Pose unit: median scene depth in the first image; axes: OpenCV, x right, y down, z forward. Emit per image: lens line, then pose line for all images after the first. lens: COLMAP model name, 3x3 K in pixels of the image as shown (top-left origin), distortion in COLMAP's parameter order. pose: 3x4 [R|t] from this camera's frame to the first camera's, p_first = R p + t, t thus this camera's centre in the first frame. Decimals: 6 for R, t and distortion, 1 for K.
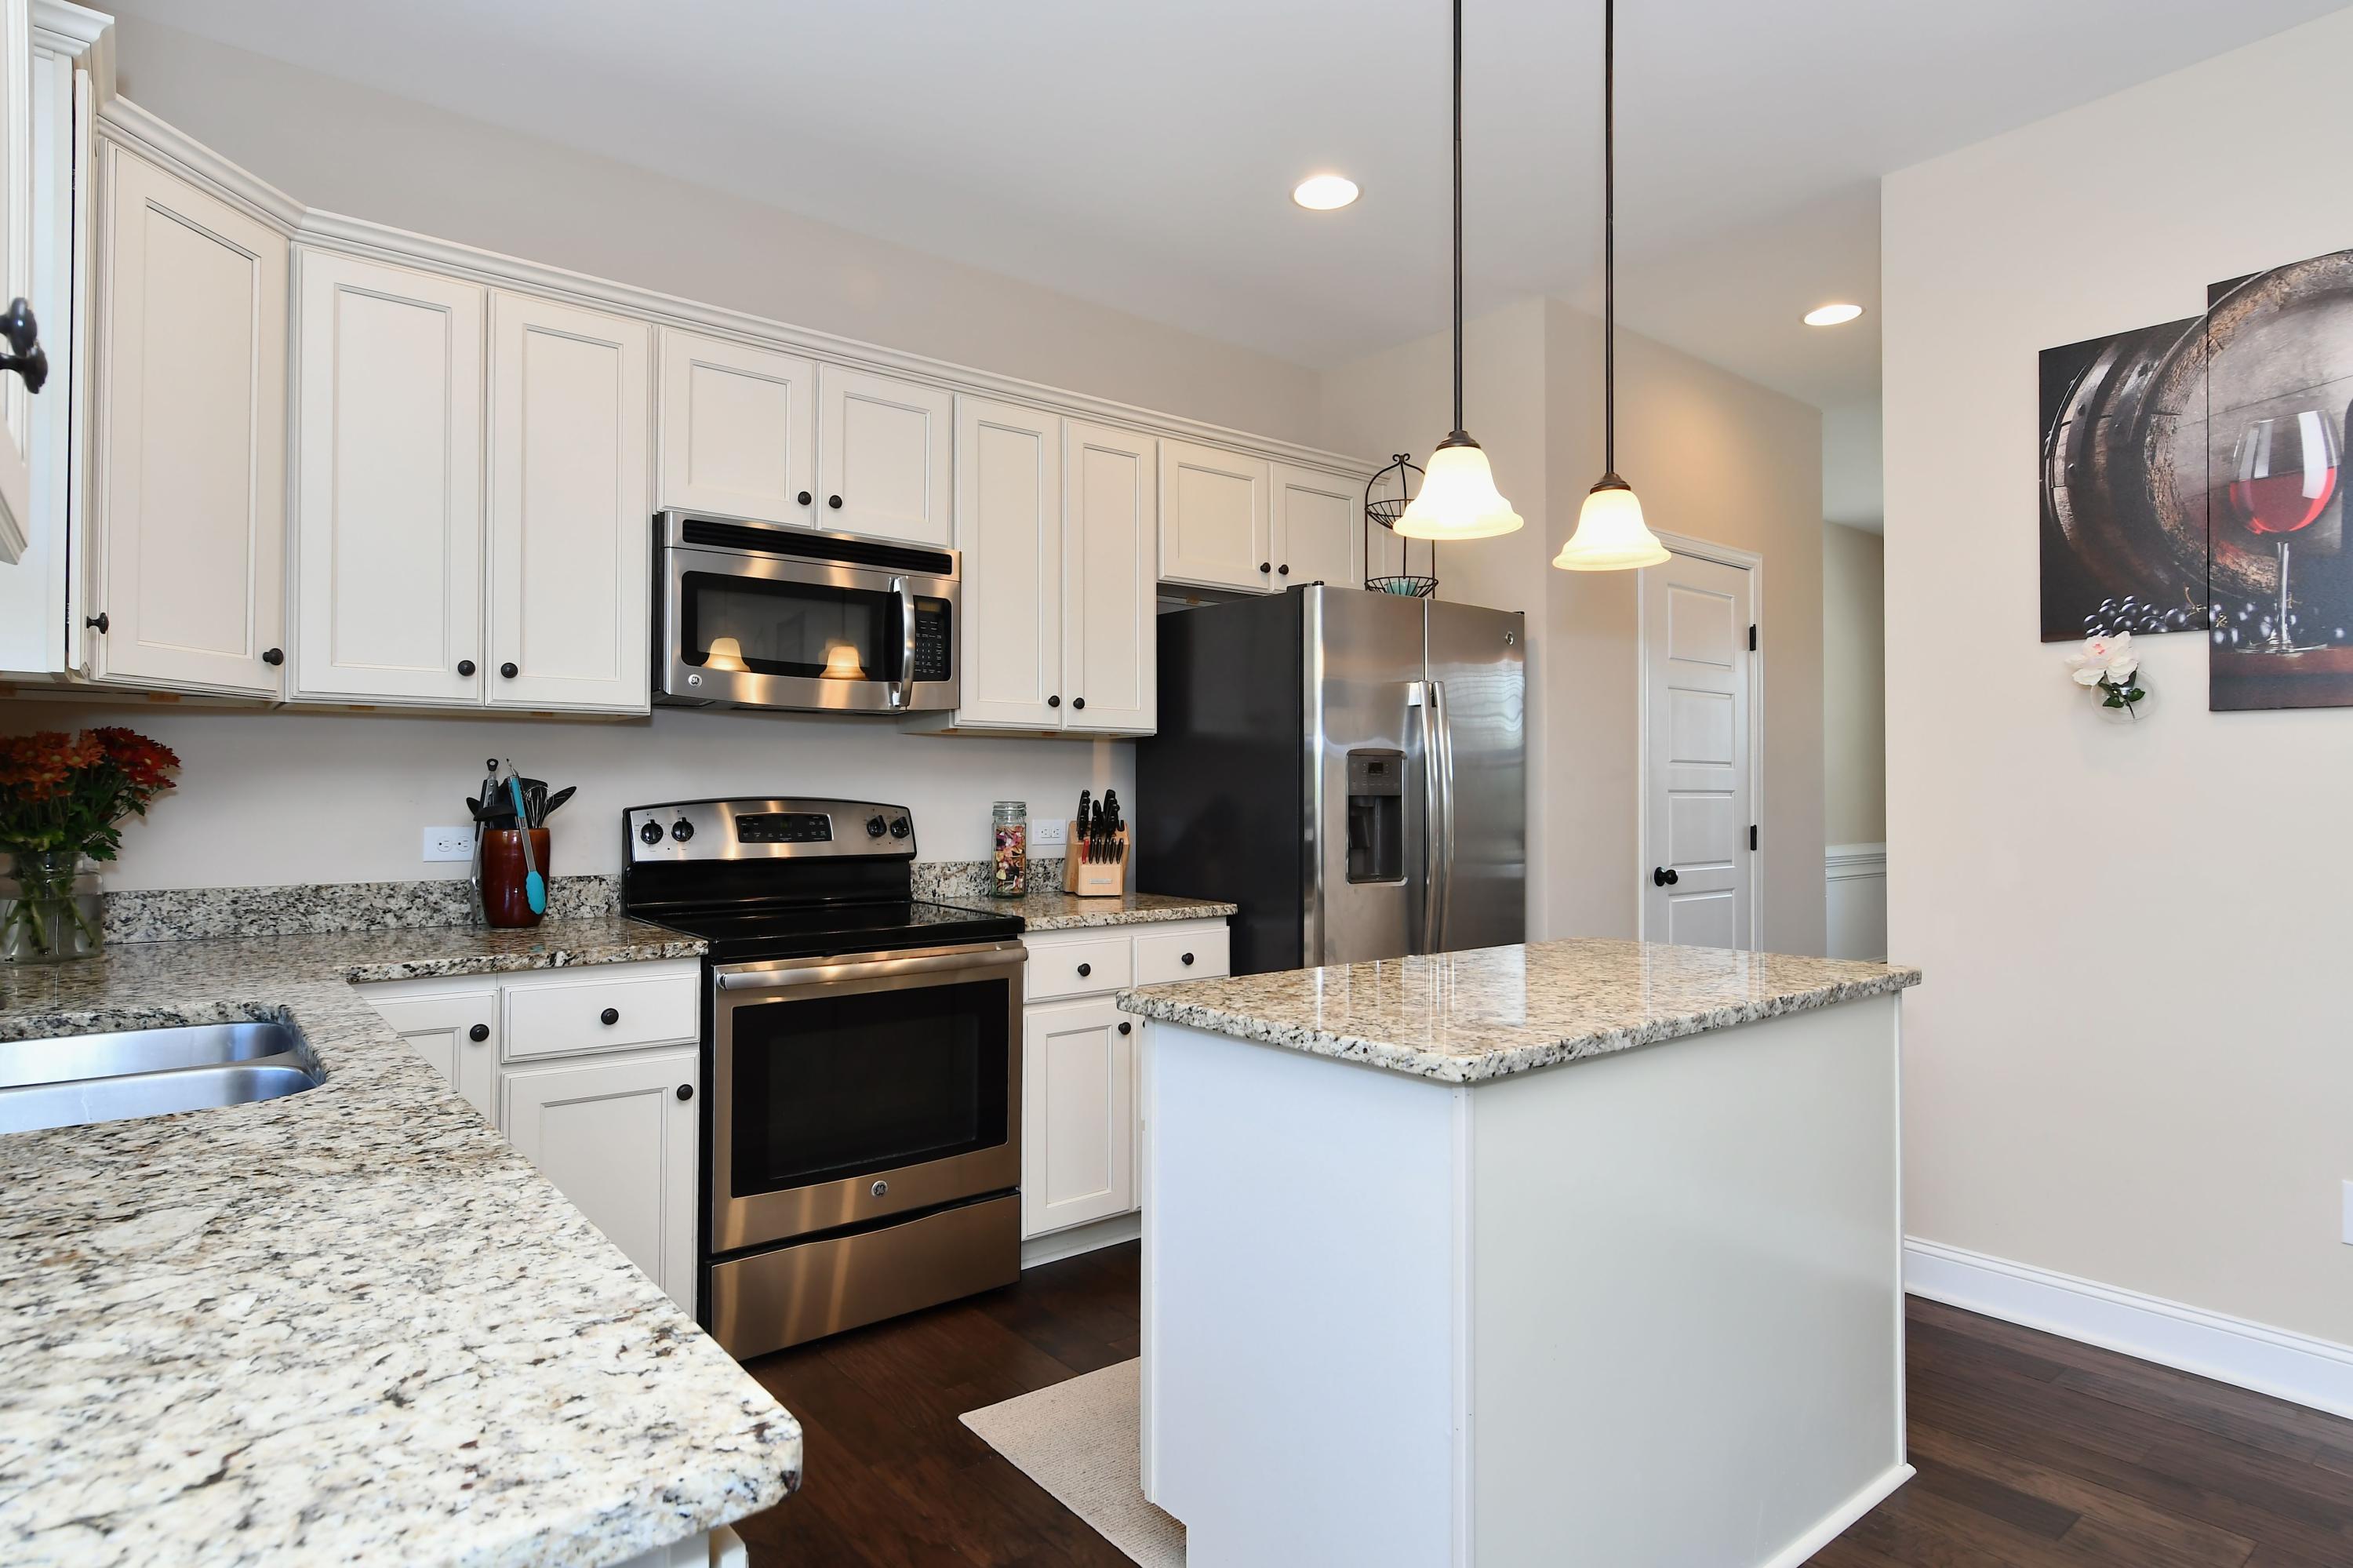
lens RADIAL K [[1249.5, 0, 1172.4], [0, 1249.5, 785.4], [0, 0, 1]] dist [-0.004897, -0.000823]
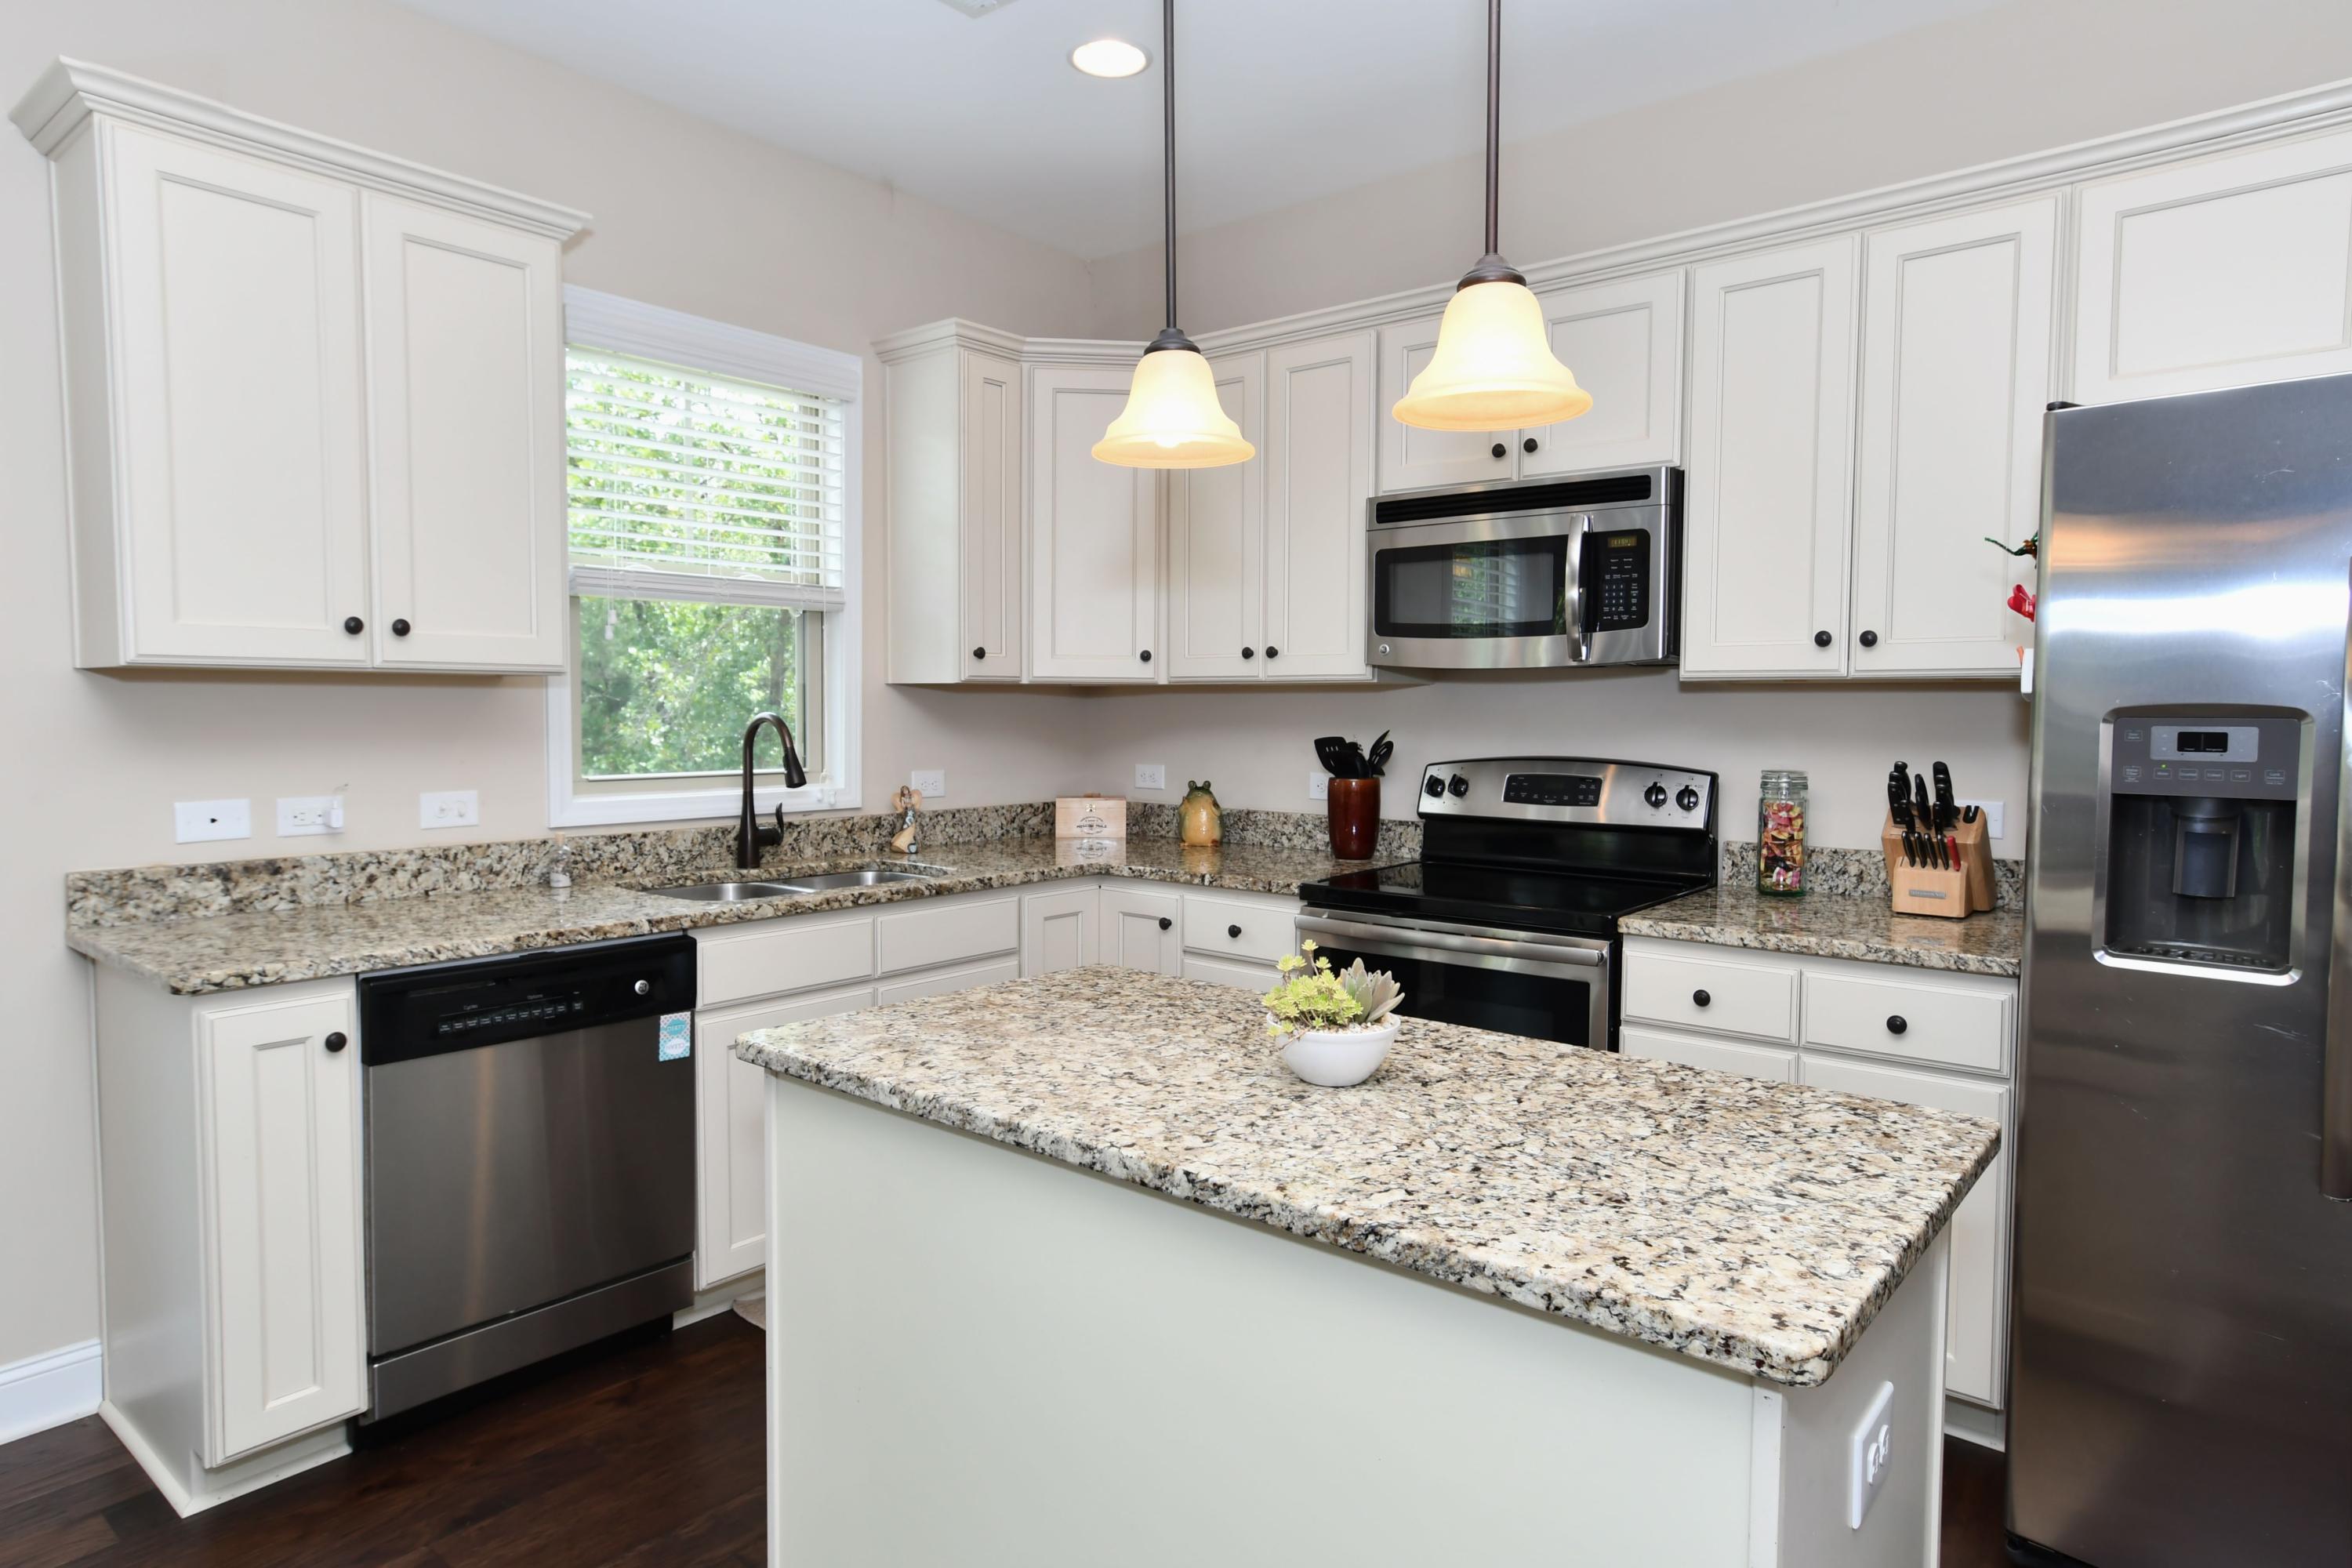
lens RADIAL K [[1349.3, 0, 1184.4], [0, 1349.3, 779.8], [0, 0, 1]] dist [-0.000368, 0.001264]
pose [[0.199141, 0.051715, -0.978605, 0.699792], [0.005515, 0.998532, 0.053890, -0.033337], [0.979955, -0.016128, 0.198563, 0.549533]]
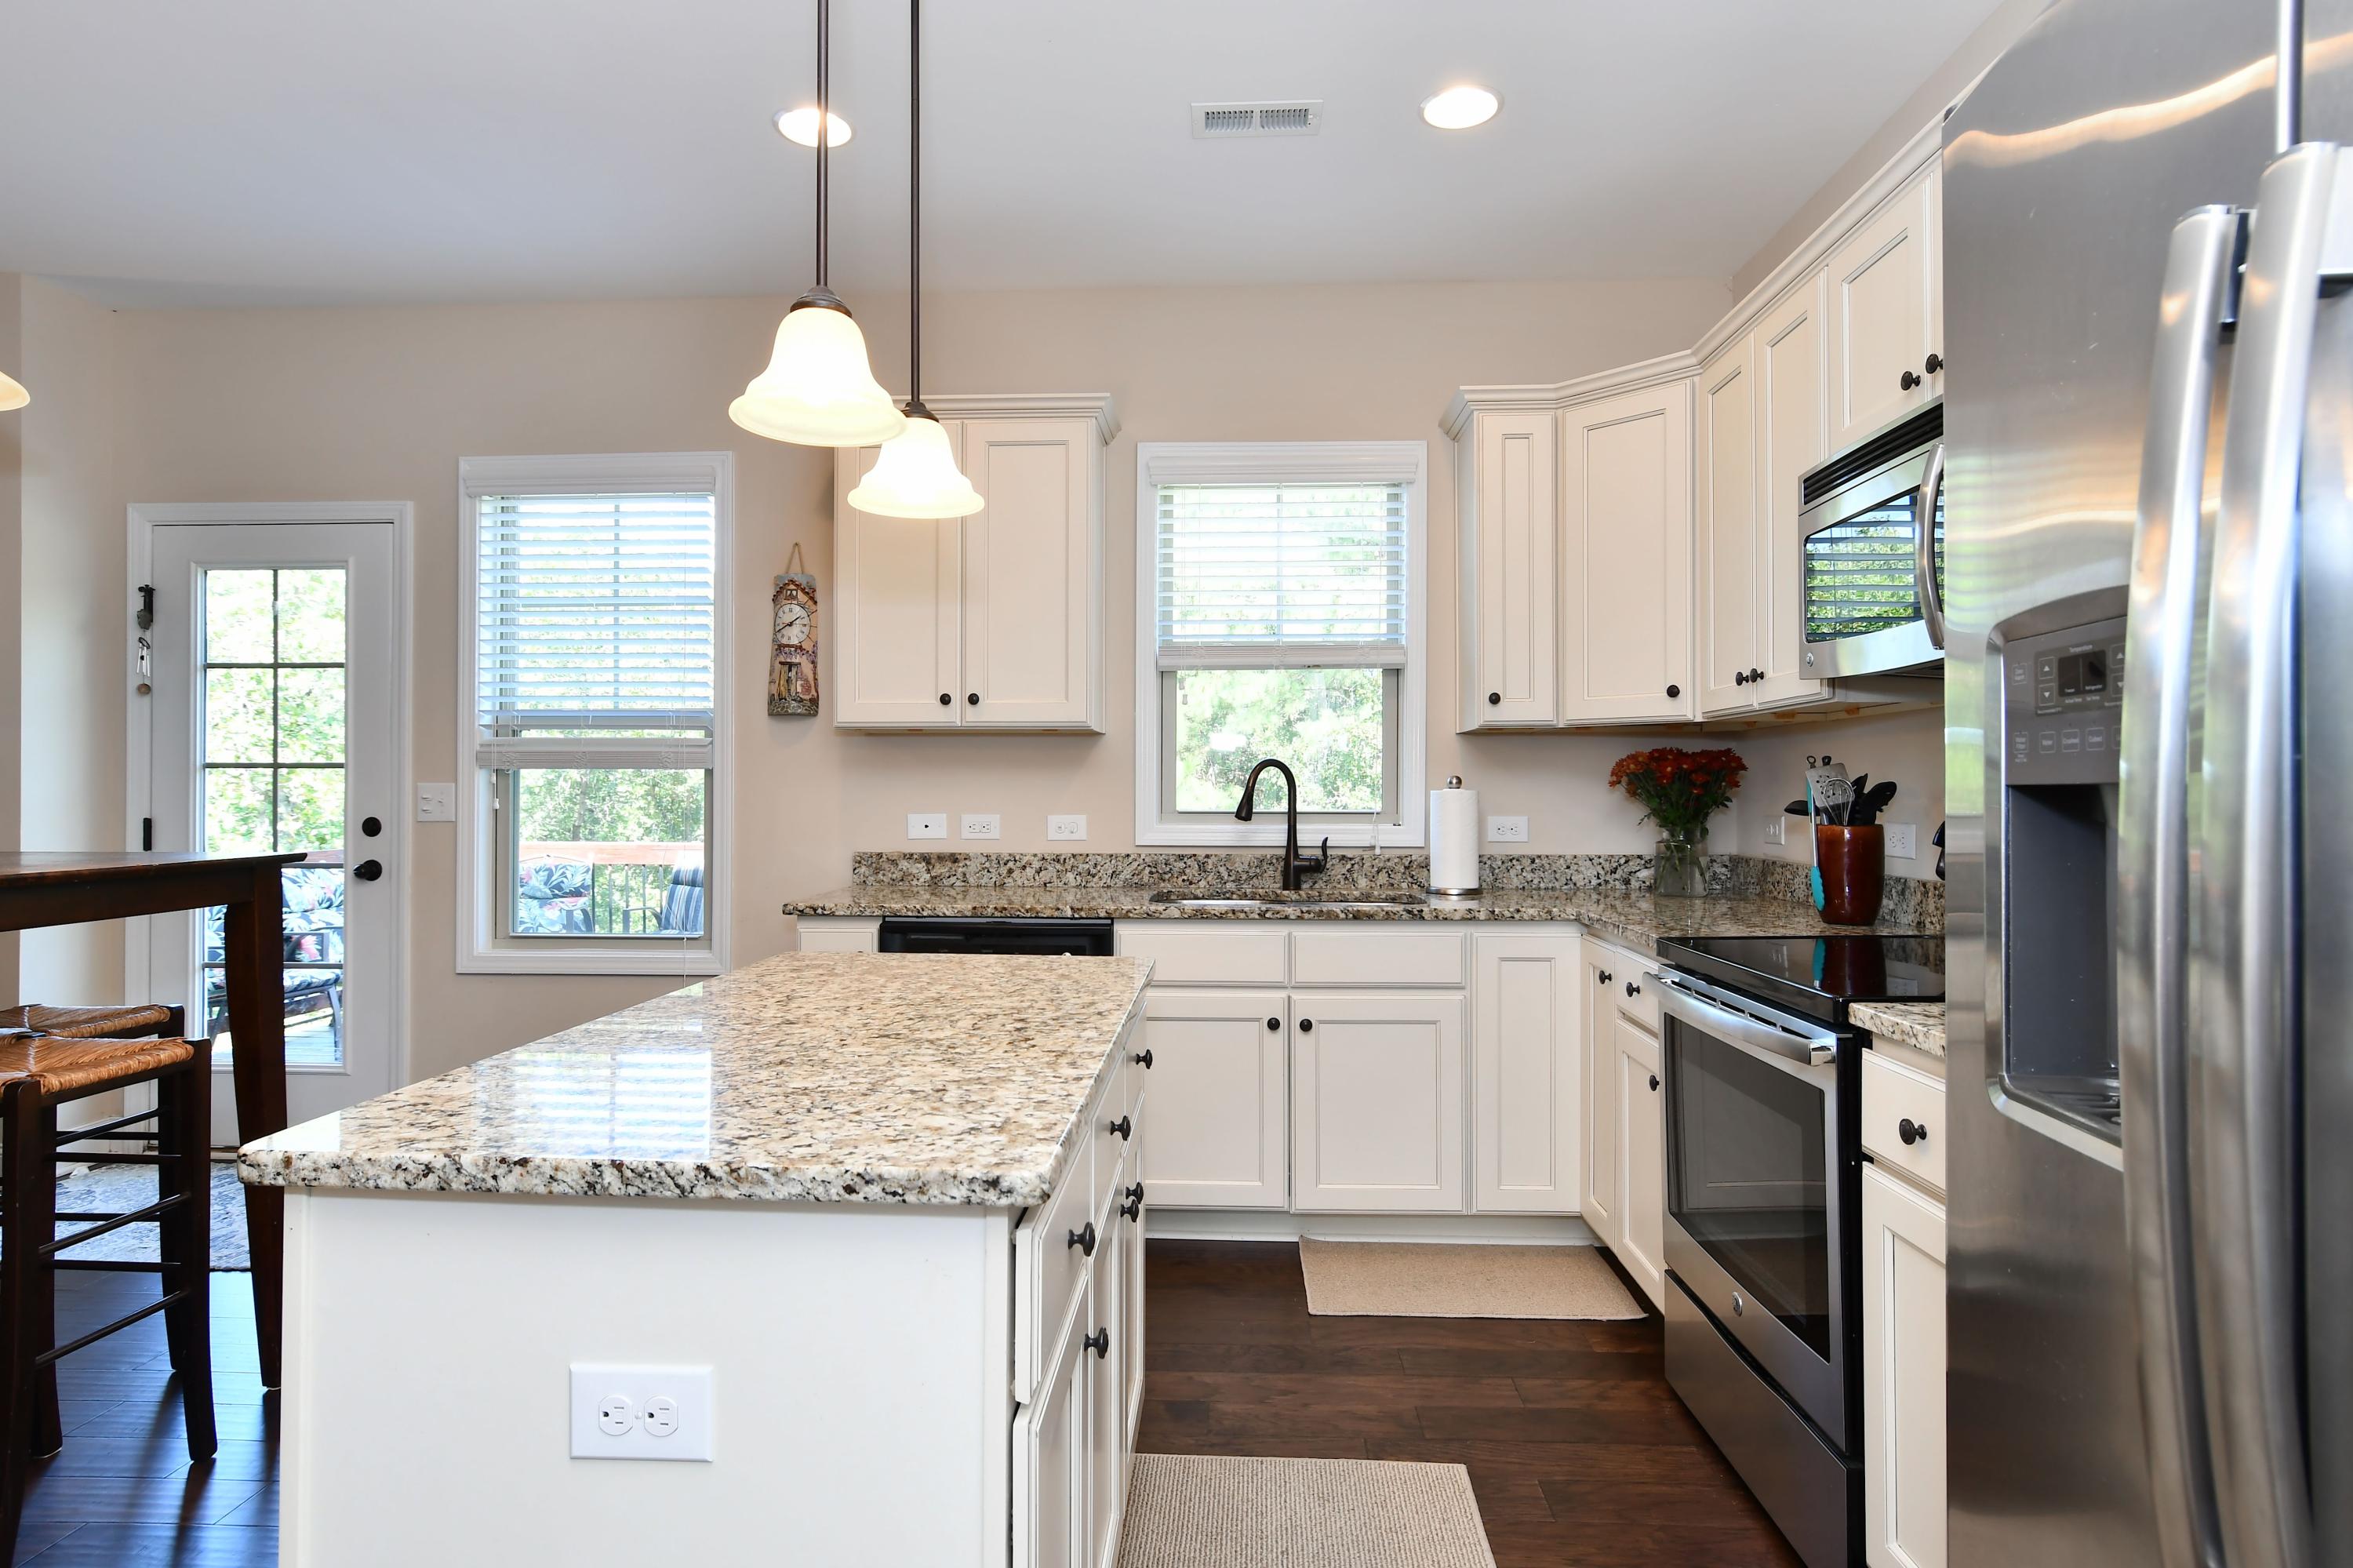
lens RADIAL K [[1249.5, 0, 1172.4], [0, 1249.5, 785.4], [0, 0, 1]] dist [-0.004897, -0.000823]
pose [[-0.664923, -0.007837, -0.746871, 0.528817], [0.005066, 0.999875, -0.015001, 0.014243], [0.746895, -0.013758, -0.664800, 1.166988]]
